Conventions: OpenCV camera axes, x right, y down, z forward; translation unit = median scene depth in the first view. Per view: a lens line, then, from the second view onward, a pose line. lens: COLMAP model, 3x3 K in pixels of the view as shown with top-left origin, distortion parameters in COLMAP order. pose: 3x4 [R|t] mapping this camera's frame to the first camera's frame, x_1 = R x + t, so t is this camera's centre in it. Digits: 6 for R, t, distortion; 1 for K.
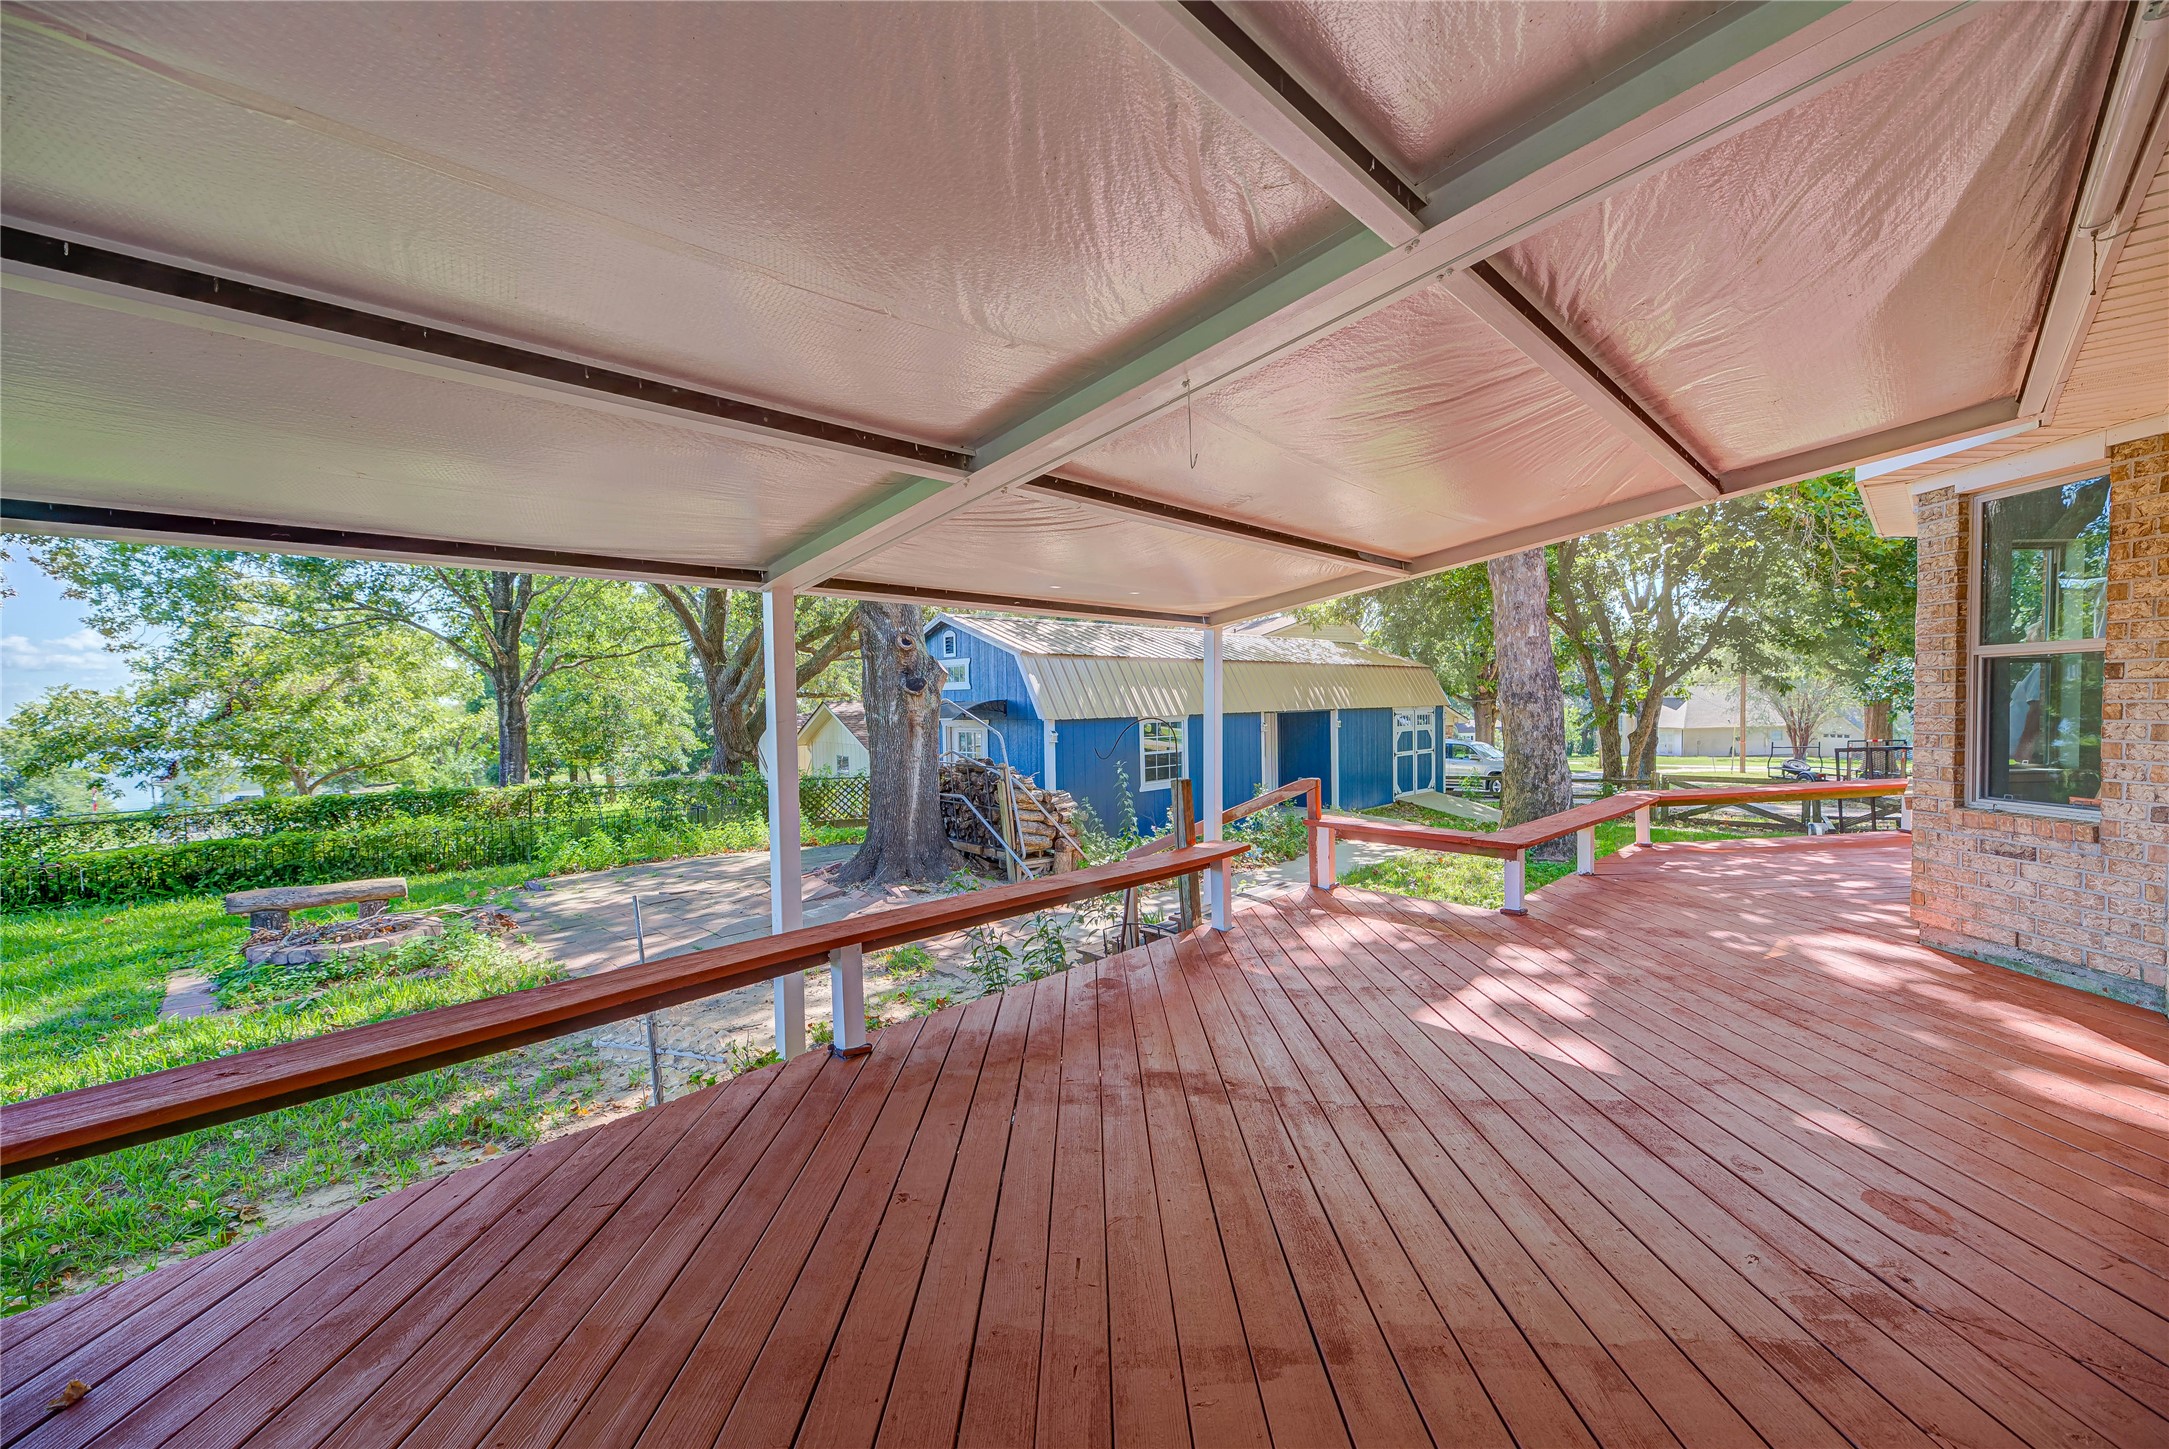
lens RADIAL K [[872.9, 0, 1090.7], [0, 872.9, 727.5], [0, 0, 1]] dist [0.012174, -0.001188]
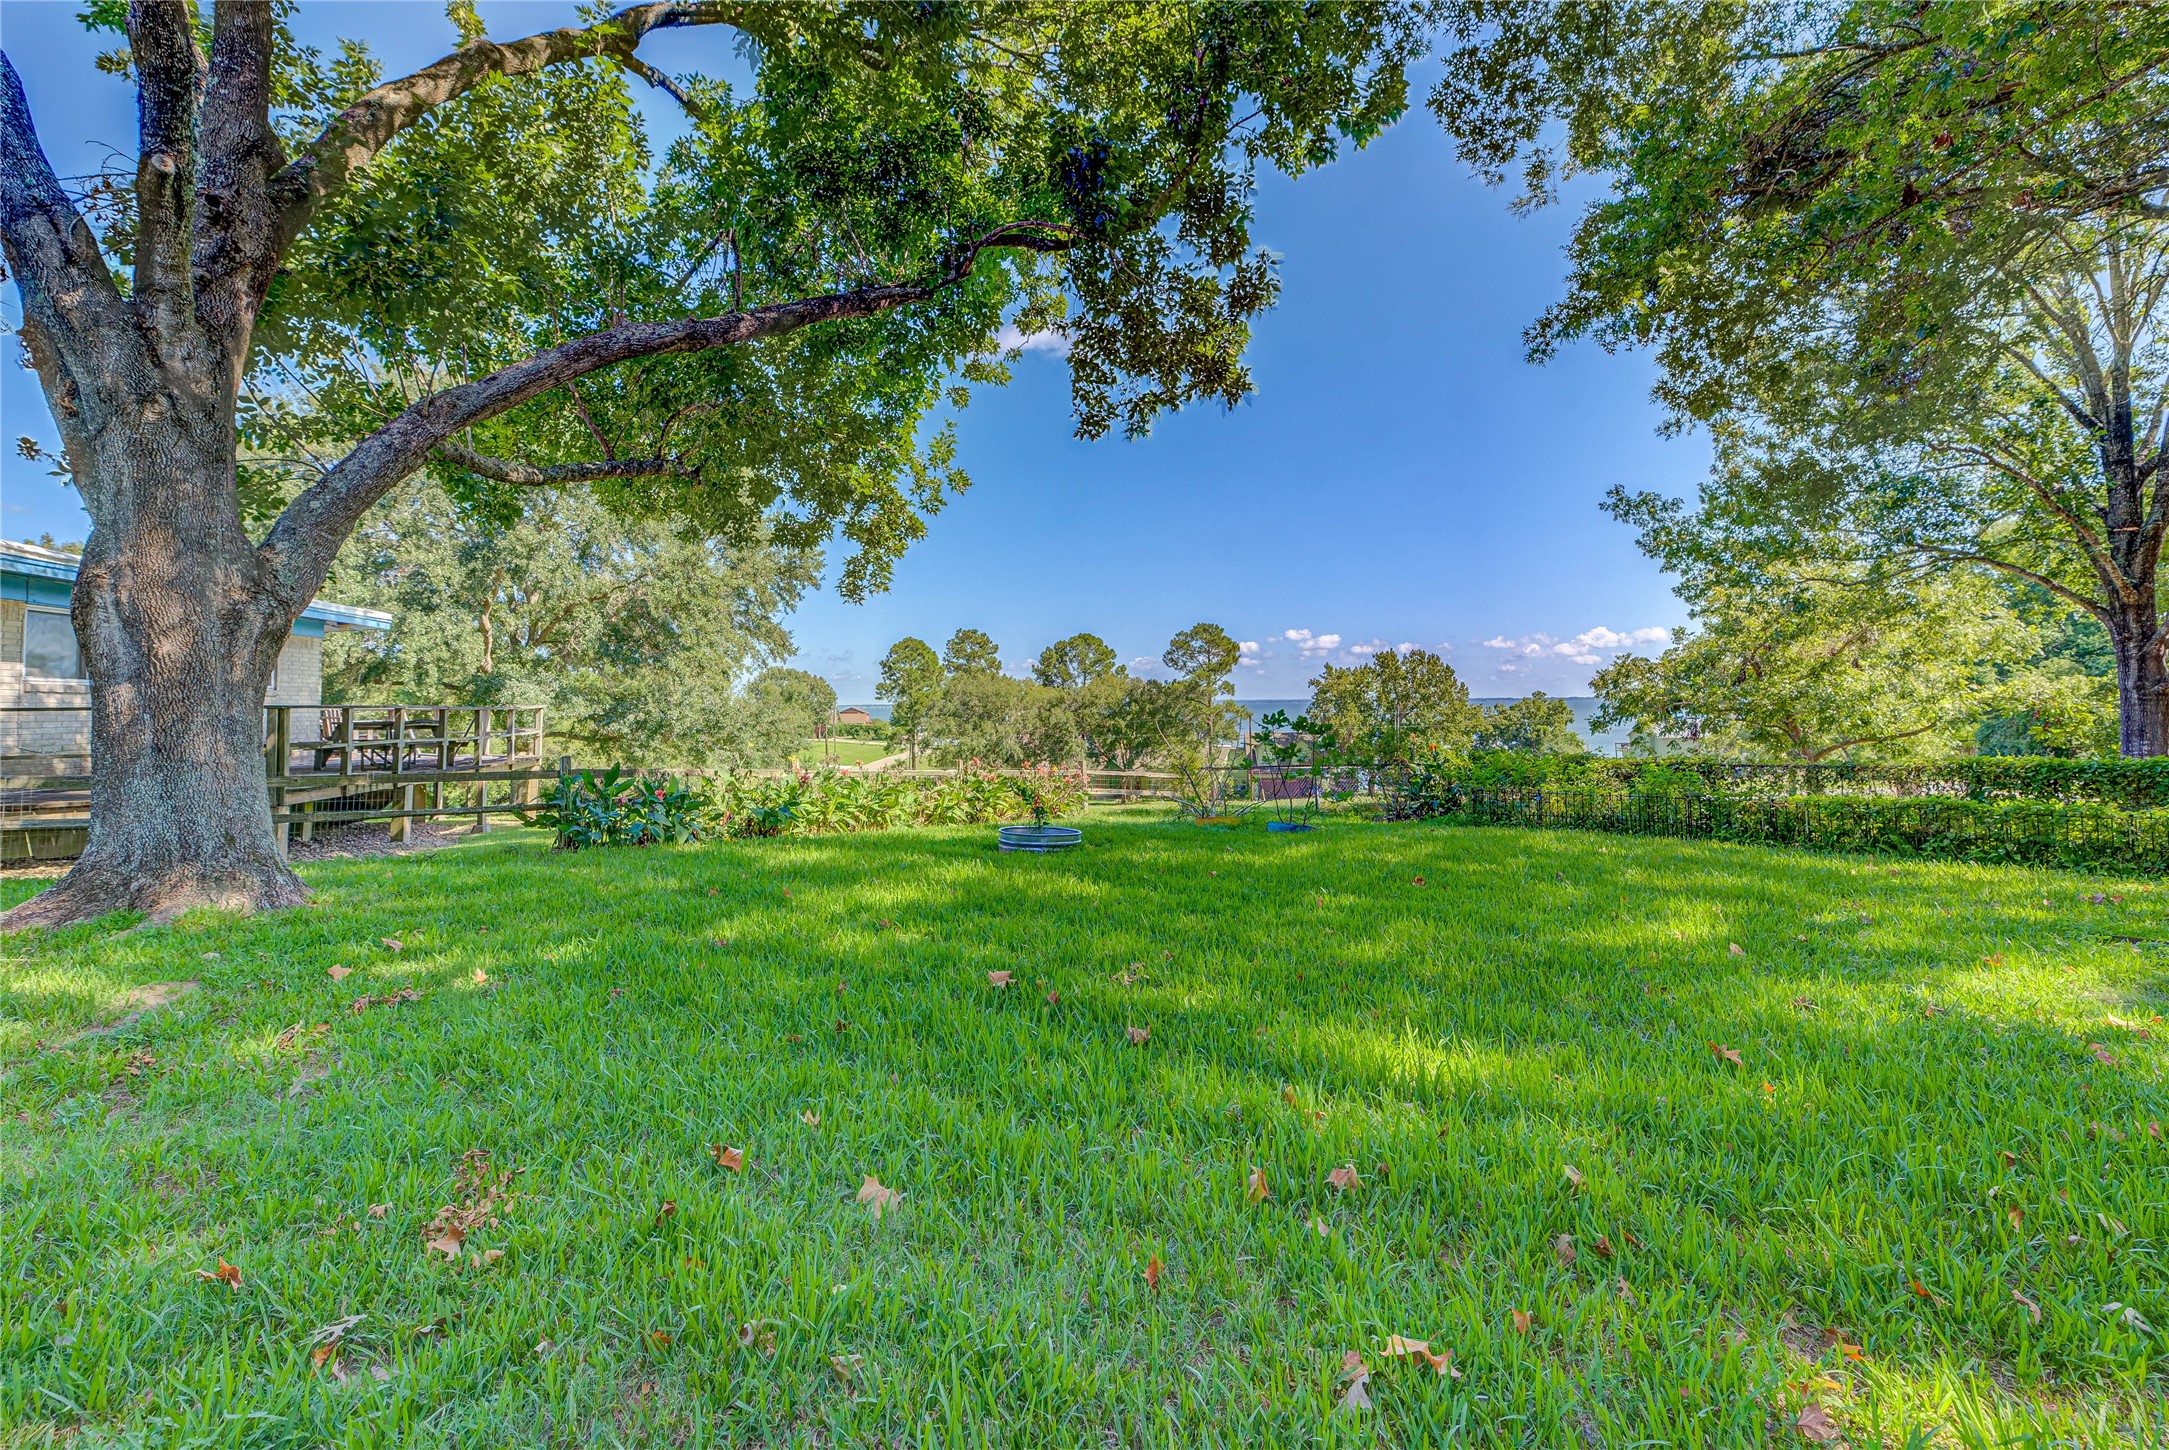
lens RADIAL K [[959.4, 0, 1097.0], [0, 959.4, 673.6], [0, 0, 1]] dist [0.013000, -0.000361]
pose [[0.263319, -0.010309, -0.964654, -0.193289], [-0.023724, 0.999571, -0.017157, 0.027710], [0.964417, 0.027403, 0.262962, -0.021788]]
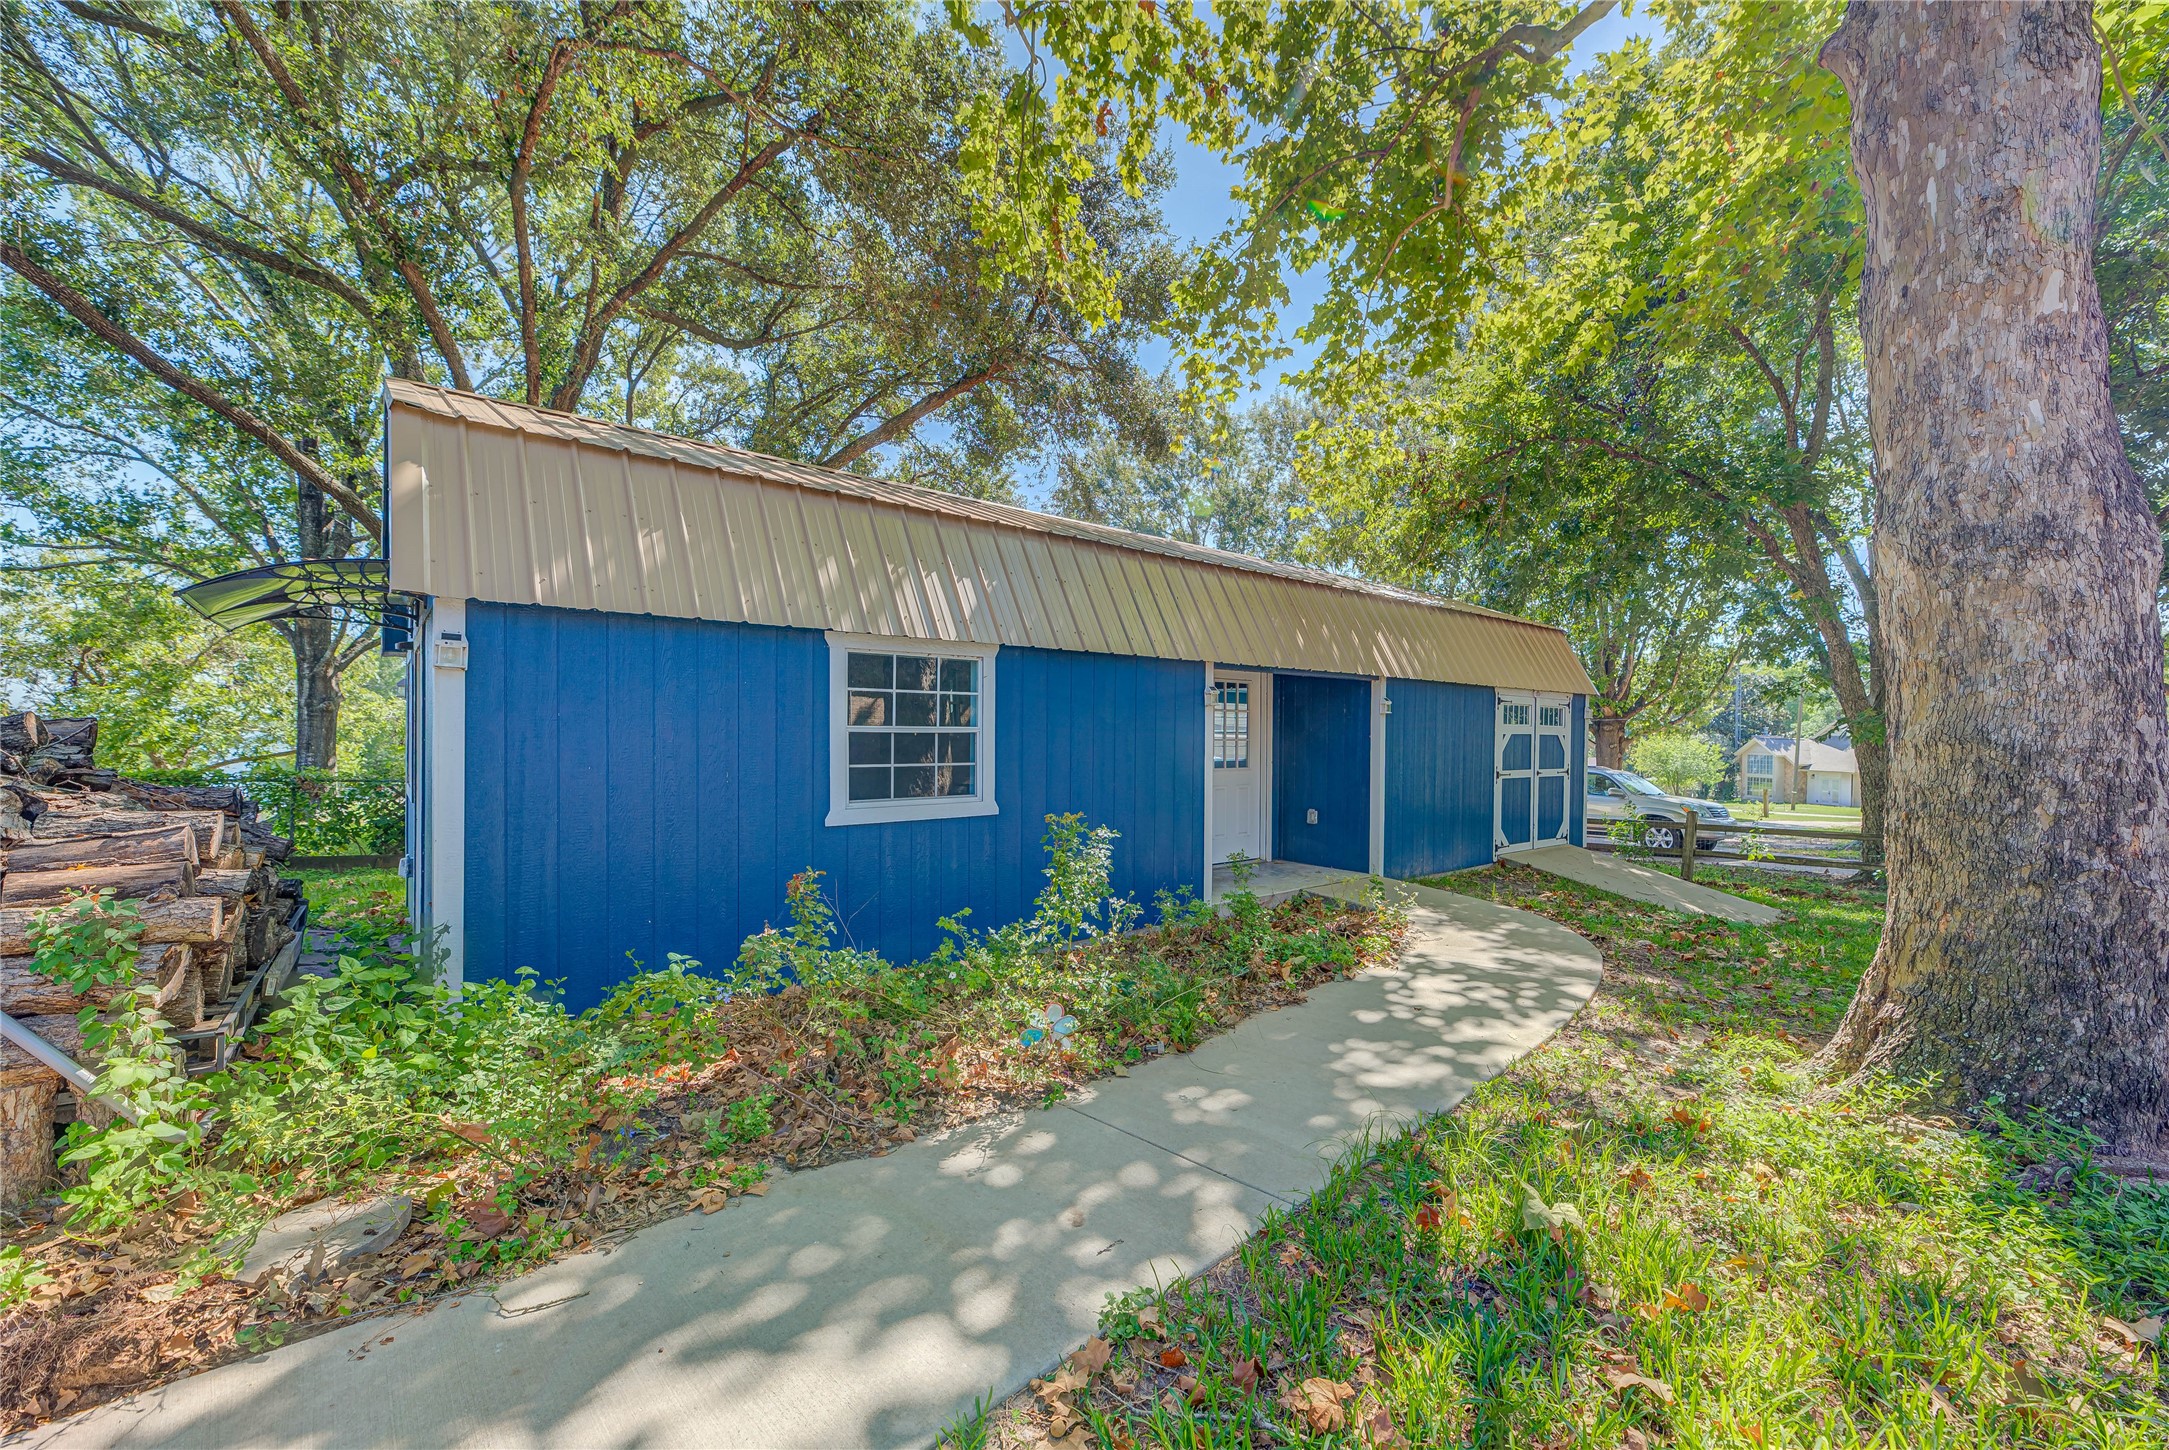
lens RADIAL K [[872.9, 0, 1101.2], [0, 872.9, 723.1], [0, 0, 1]] dist [0.012174, -0.001188]
pose [[0.996329, 0.030407, -0.080029, 0.141826], [-0.033461, 0.998751, -0.037102, 0.026650], [0.078801, 0.039644, 0.996102, 0.428309]]
